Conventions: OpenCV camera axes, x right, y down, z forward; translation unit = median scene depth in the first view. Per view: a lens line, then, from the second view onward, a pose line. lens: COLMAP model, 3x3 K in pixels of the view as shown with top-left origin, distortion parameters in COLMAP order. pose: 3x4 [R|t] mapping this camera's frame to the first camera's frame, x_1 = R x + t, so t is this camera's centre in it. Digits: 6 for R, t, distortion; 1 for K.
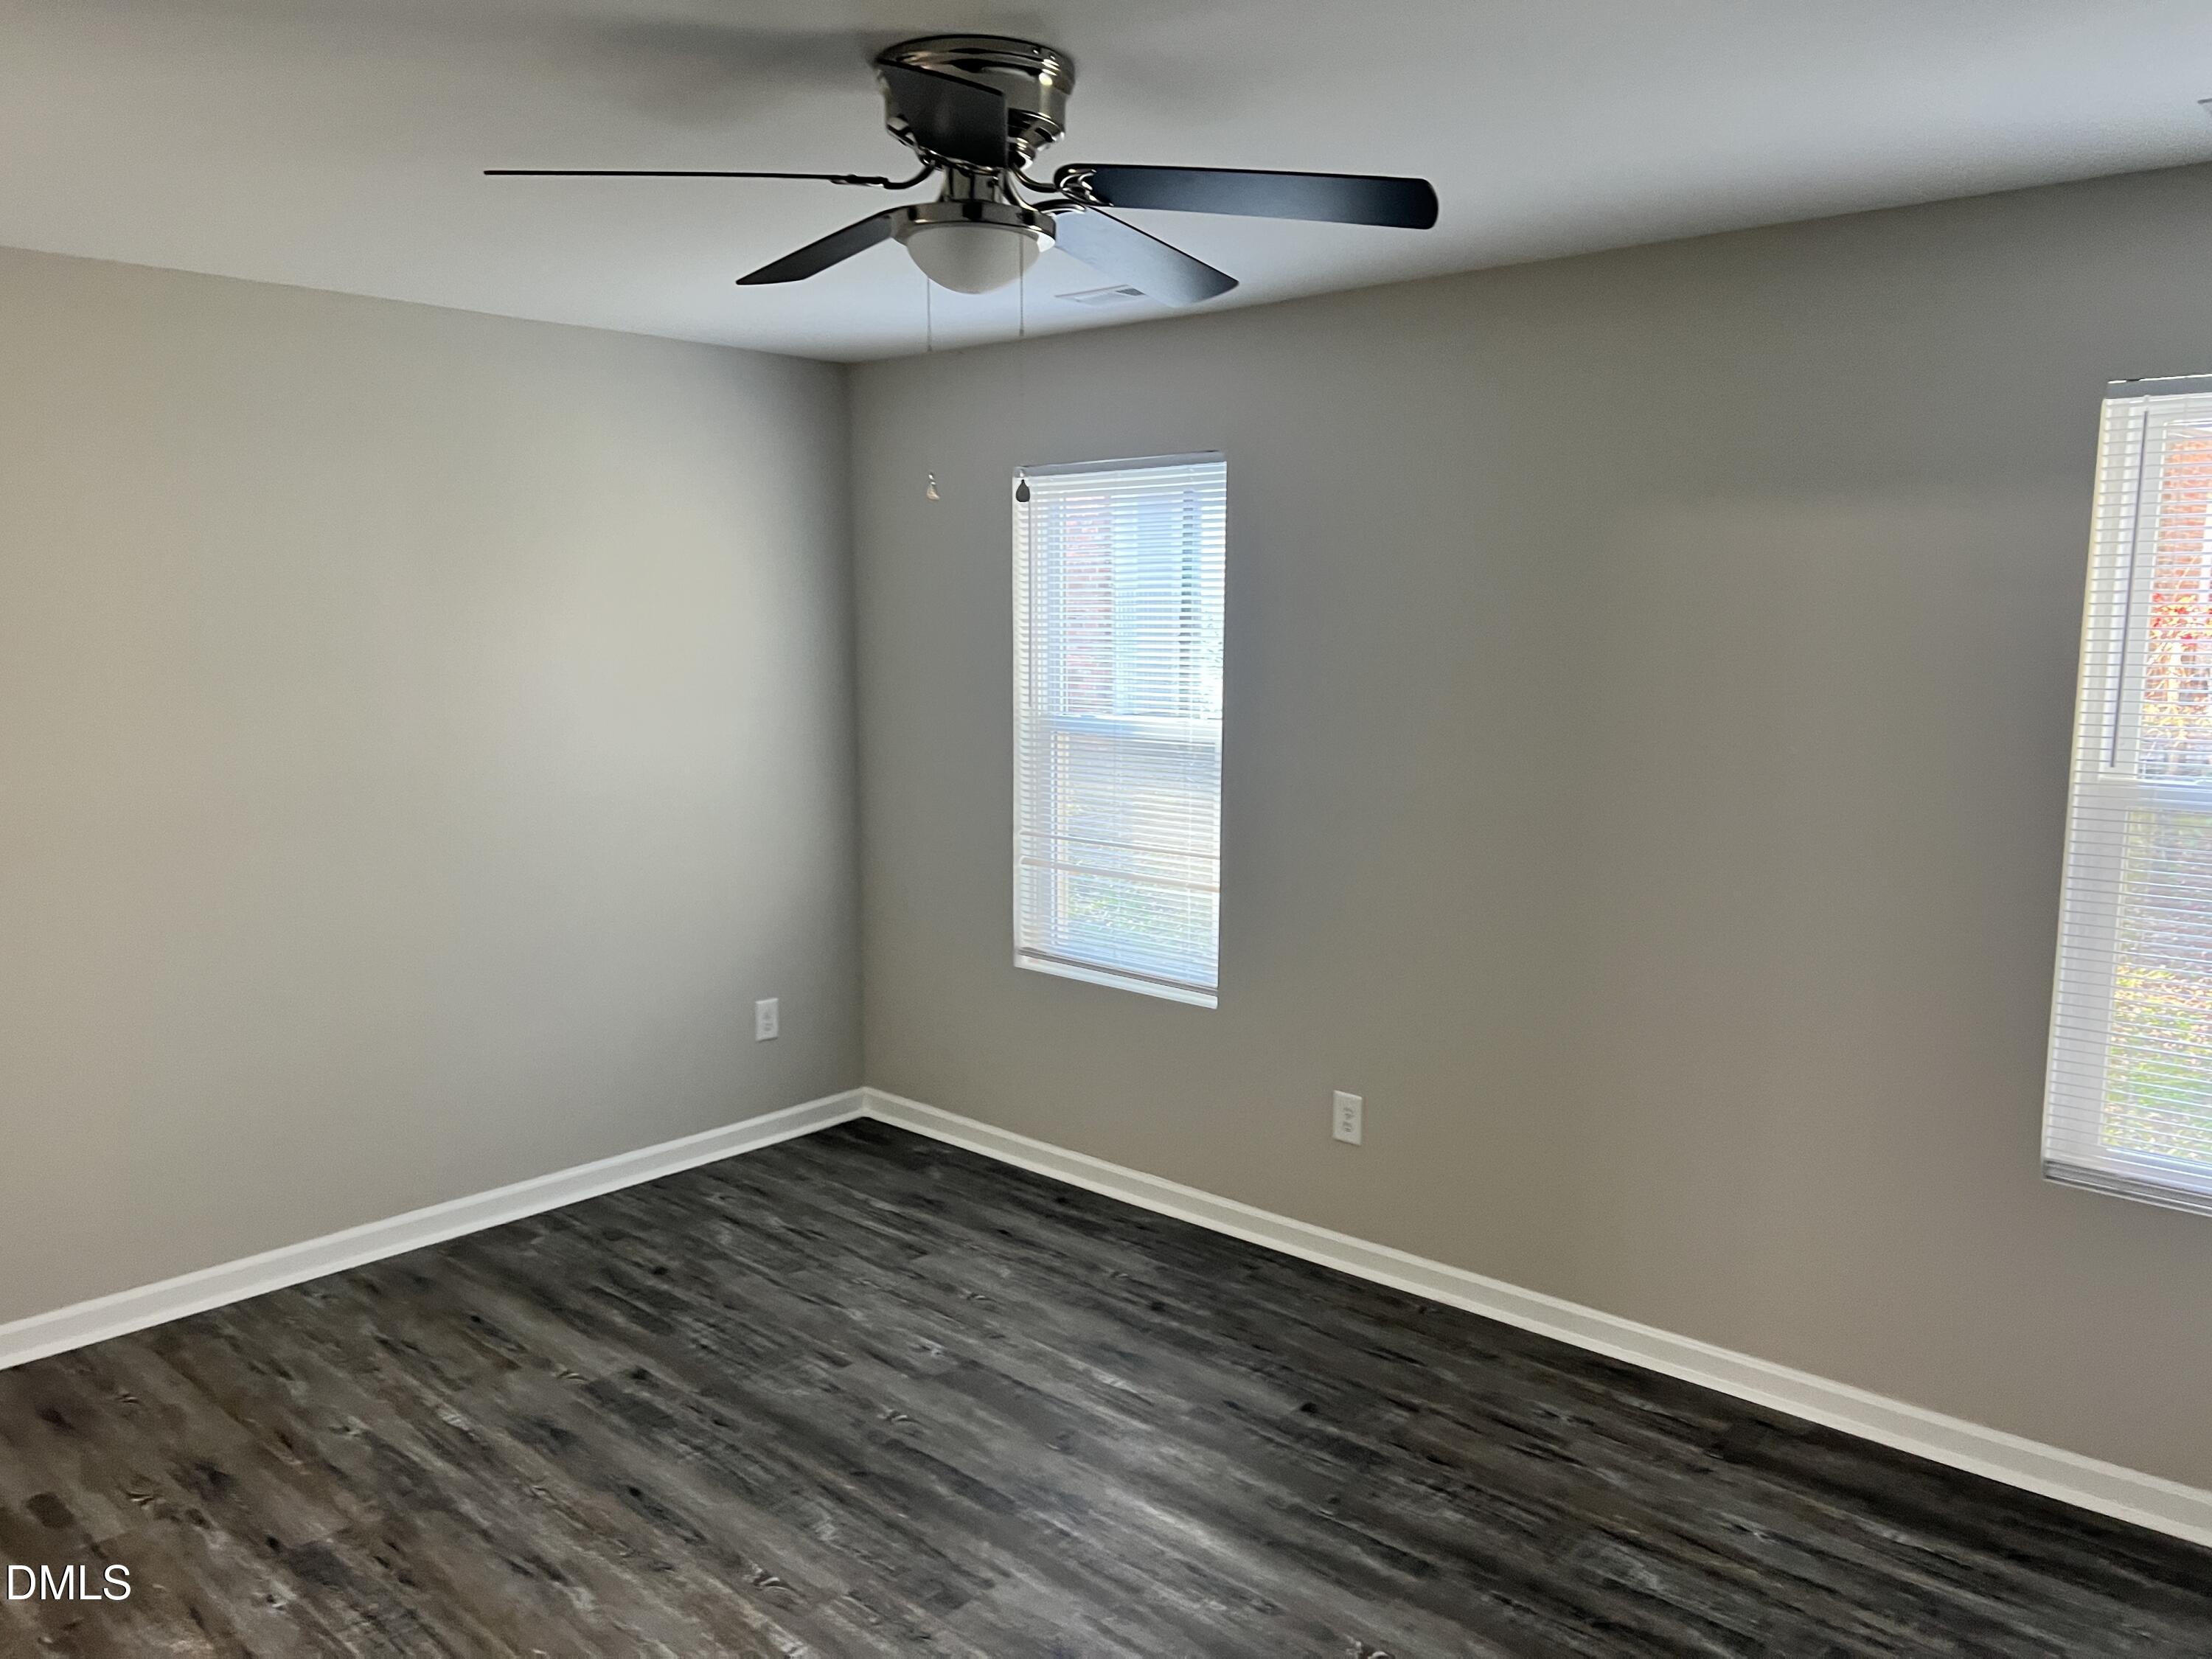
lens RADIAL K [[1662.1, 0, 1106.0], [0, 1662.1, 829.5], [0, 0, 1]] dist [0.007730, 0.002870]
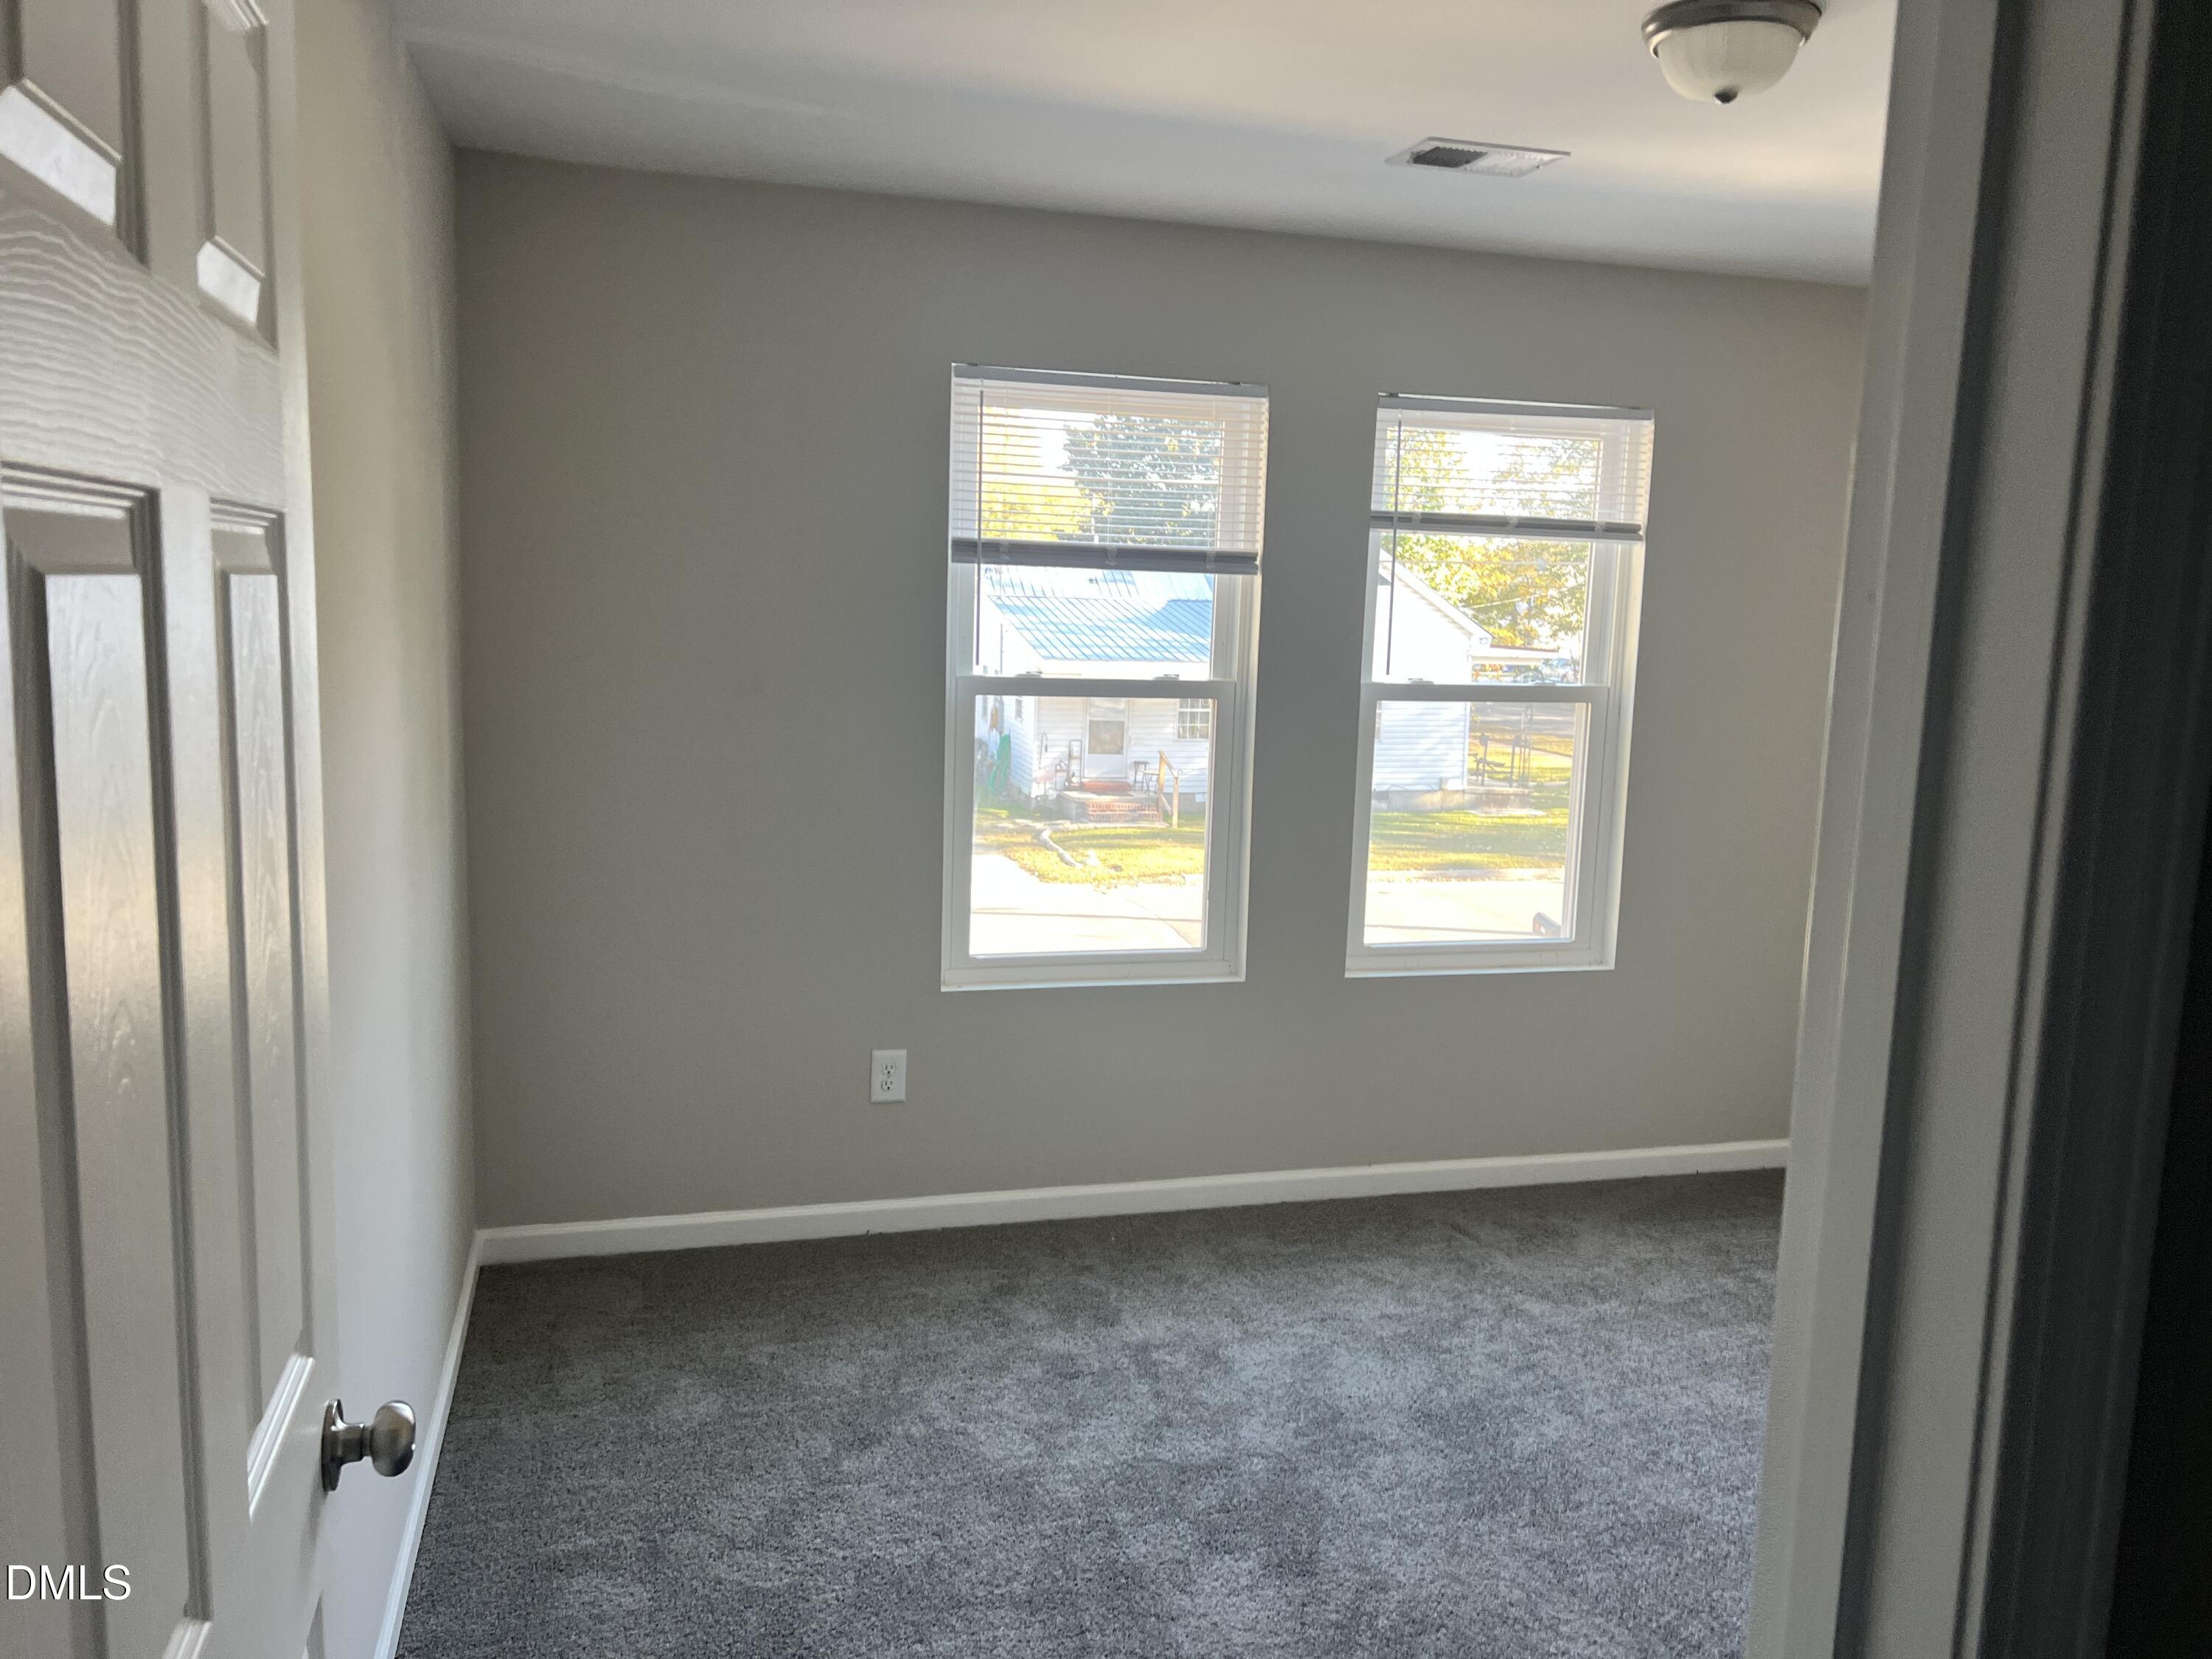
lens RADIAL K [[1662.1, 0, 1106.0], [0, 1662.1, 829.5], [0, 0, 1]] dist [0.007730, 0.002870]
pose [[0.527244, -0.110357, 0.842517, -0.574762], [0.070913, 0.993786, 0.085793, -0.039282], [-0.846749, 0.014512, 0.531794, 0.390116]]
